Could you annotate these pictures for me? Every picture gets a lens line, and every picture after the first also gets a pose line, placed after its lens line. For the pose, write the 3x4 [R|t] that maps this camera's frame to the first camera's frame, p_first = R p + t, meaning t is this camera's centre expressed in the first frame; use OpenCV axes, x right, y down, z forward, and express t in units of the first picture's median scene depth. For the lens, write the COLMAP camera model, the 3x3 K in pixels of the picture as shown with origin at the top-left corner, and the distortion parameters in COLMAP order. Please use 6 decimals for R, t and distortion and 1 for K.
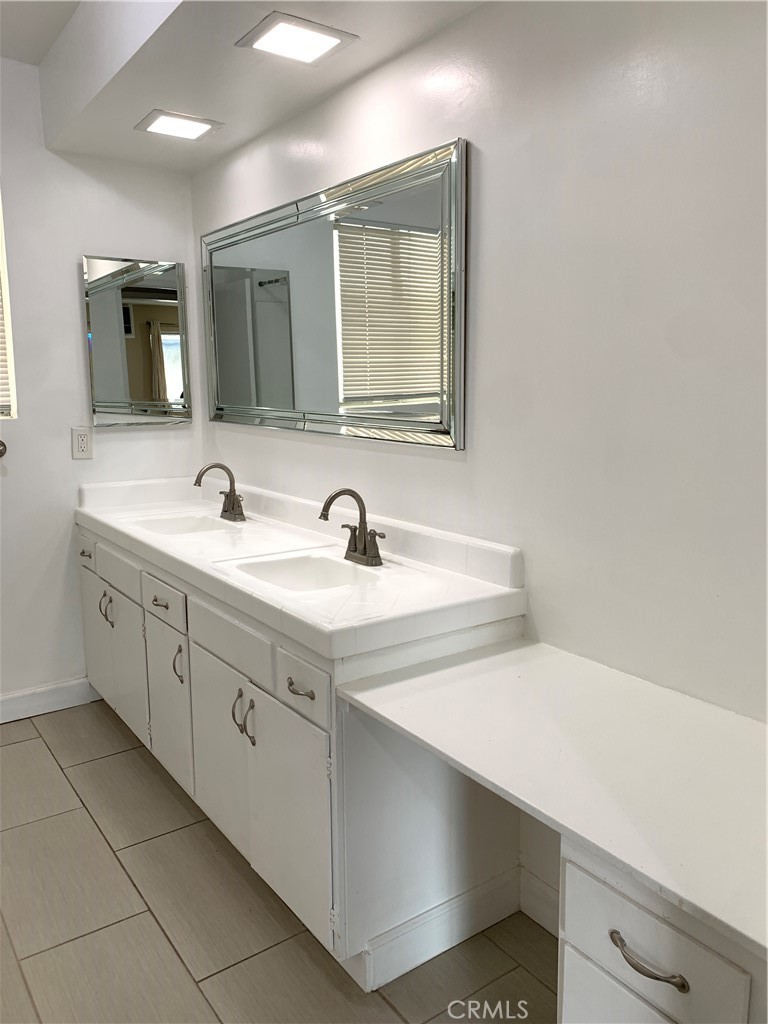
lens RADIAL K [[788.4, 0, 394.7], [0, 788.4, 503.4], [0, 0, 1]] dist [0.065944, -0.072035]
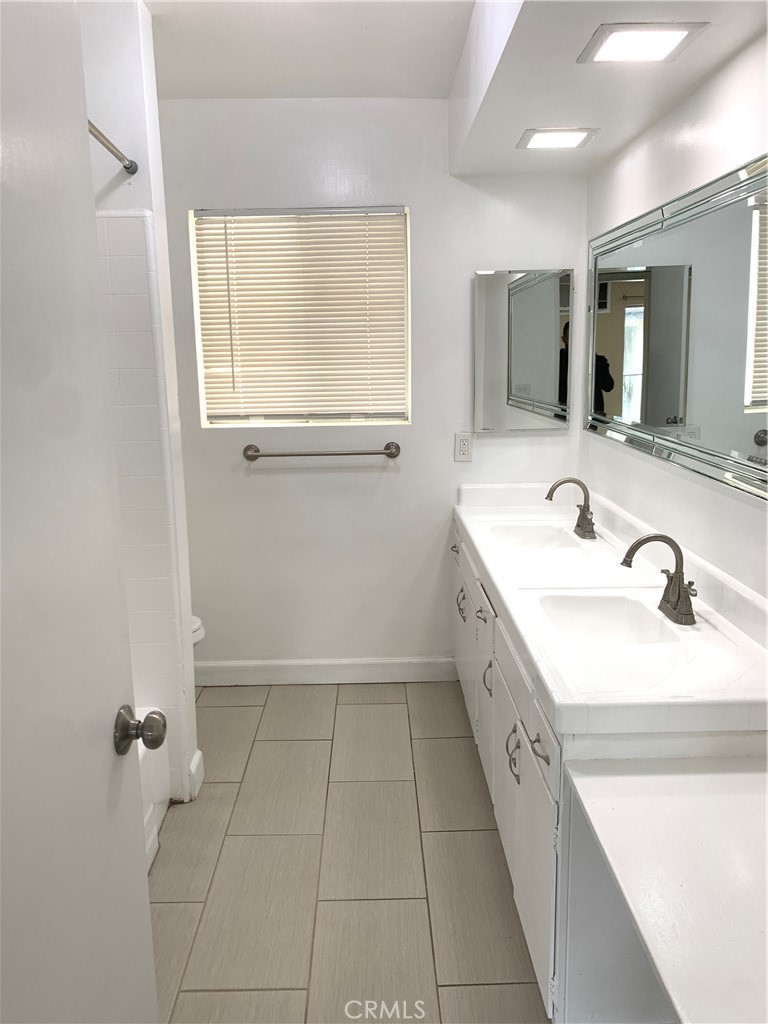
lens RADIAL K [[788.4, 0, 394.7], [0, 788.4, 503.4], [0, 0, 1]] dist [0.065944, -0.072035]
pose [[0.819701, 0.101651, -0.563700, 0.159011], [-0.070515, 0.994549, 0.076807, -0.081841], [0.568435, -0.023209, 0.822401, 0.061349]]
